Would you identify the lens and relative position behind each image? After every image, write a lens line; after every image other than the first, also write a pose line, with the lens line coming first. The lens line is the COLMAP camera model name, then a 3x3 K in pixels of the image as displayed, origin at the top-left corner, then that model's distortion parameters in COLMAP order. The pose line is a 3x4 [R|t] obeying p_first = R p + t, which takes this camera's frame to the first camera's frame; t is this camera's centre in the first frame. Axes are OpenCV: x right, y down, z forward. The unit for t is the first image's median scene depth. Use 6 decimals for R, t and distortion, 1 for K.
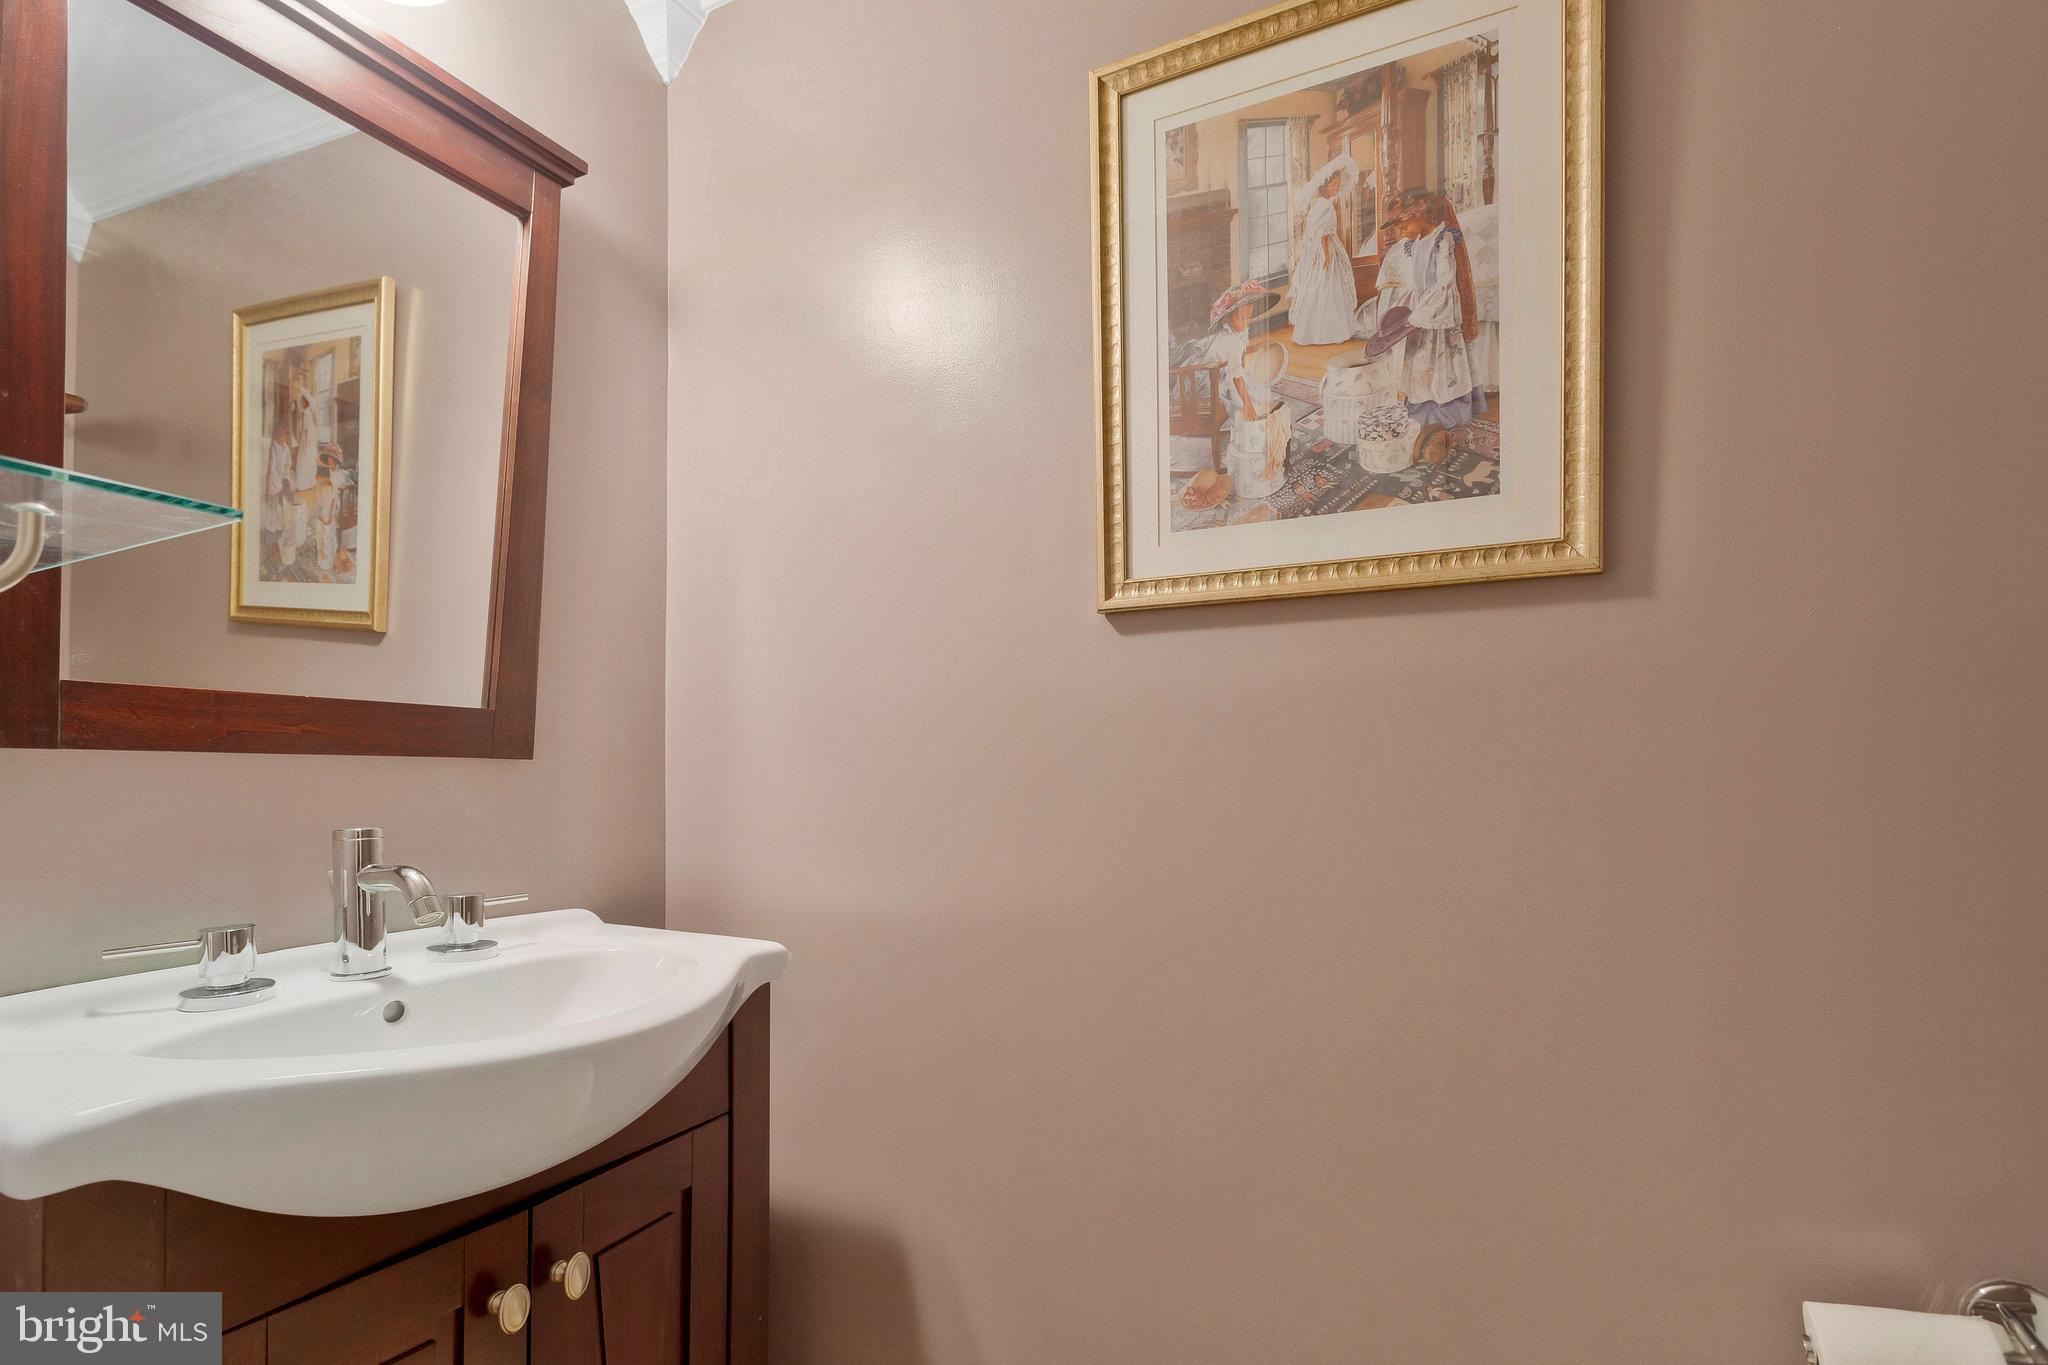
lens RADIAL K [[995.5, 0, 1014.2], [0, 995.5, 676.2], [0, 0, 1]] dist [0.002589, 0.001061]
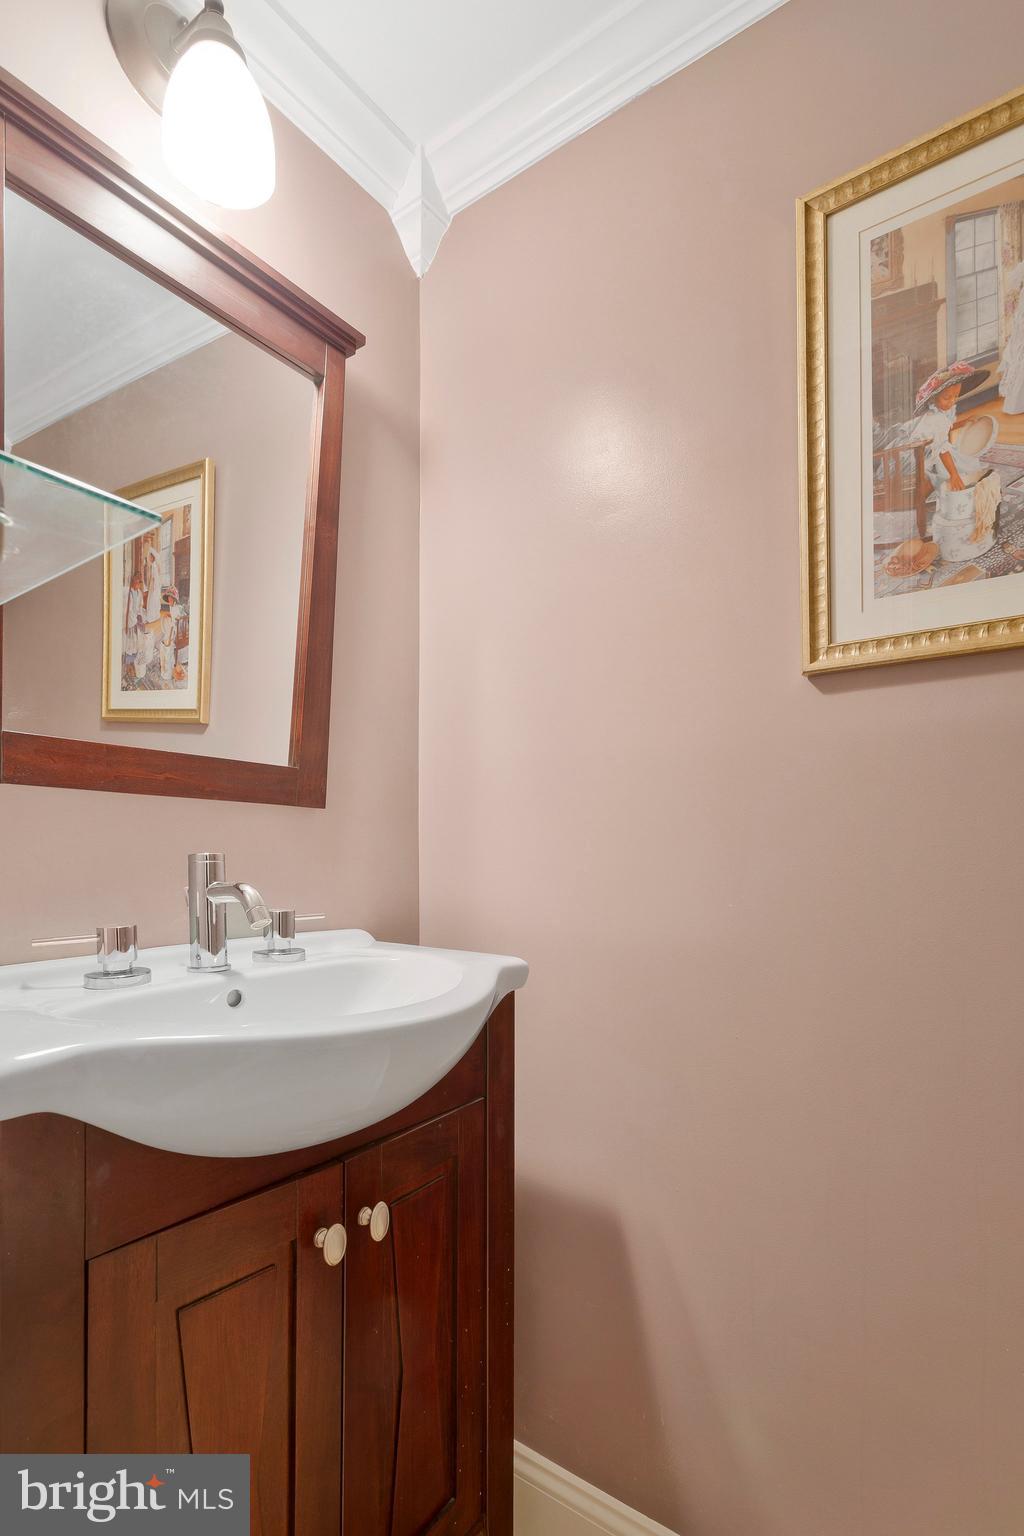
lens RADIAL K [[750.3, 0, 512.3], [0, 750.3, 781.3], [0, 0, 1]] dist [-0.002152, -0.000049]
pose [[0.988554, -0.005673, -0.150759, -0.120557], [0.004778, 0.999969, -0.006297, 0.064703], [0.150790, 0.005504, 0.988550, 0.106111]]
